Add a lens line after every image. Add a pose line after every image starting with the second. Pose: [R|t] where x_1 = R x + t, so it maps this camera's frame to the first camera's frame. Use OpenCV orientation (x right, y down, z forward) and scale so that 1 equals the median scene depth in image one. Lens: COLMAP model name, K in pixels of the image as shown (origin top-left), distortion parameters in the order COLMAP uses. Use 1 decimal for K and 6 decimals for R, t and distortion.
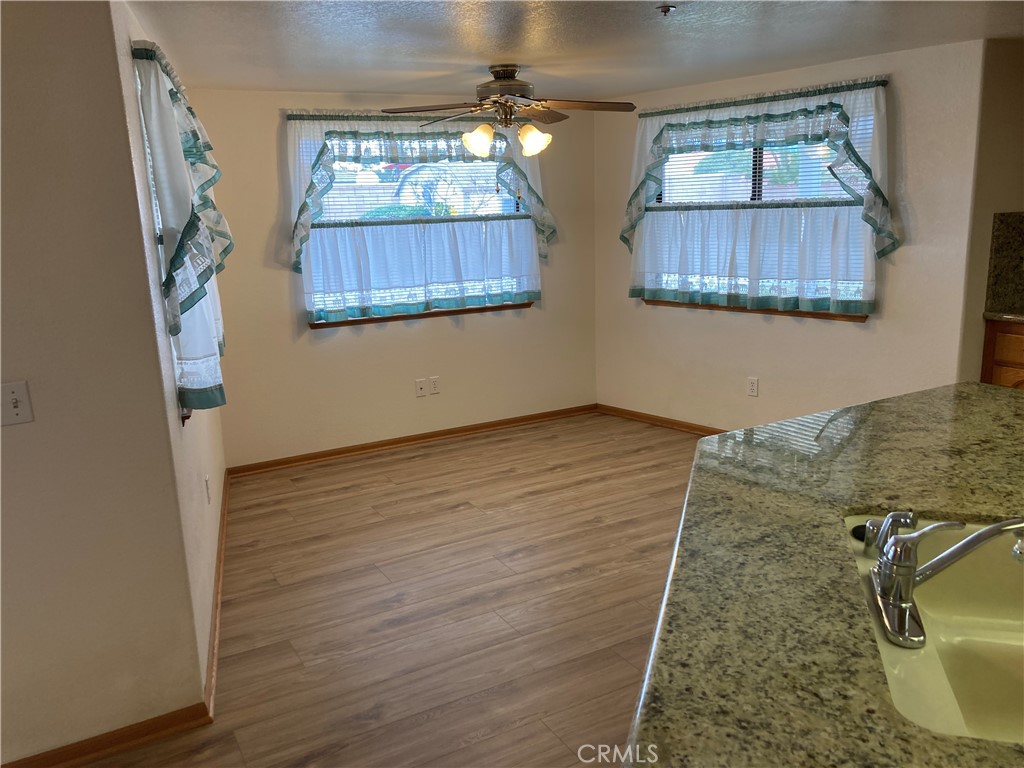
lens RADIAL K [[848.4, 0, 516.9], [0, 848.4, 391.1], [0, 0, 1]] dist [0.009193, 0.000907]
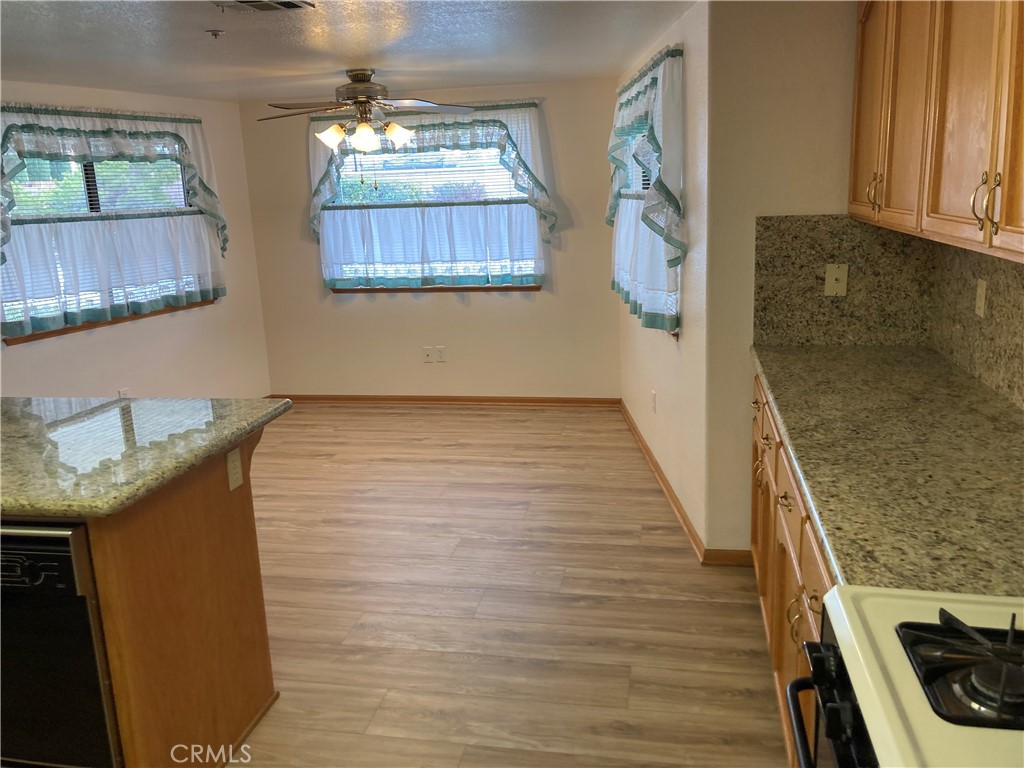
lens RADIAL K [[848.4, 0, 518.8], [0, 848.4, 376.5], [0, 0, 1]] dist [0.009193, 0.000907]
pose [[0.766786, 0.148164, -0.624569, 0.722845], [-0.132400, 0.988580, 0.071969, -0.076400], [0.628100, 0.027508, 0.777646, 0.228776]]
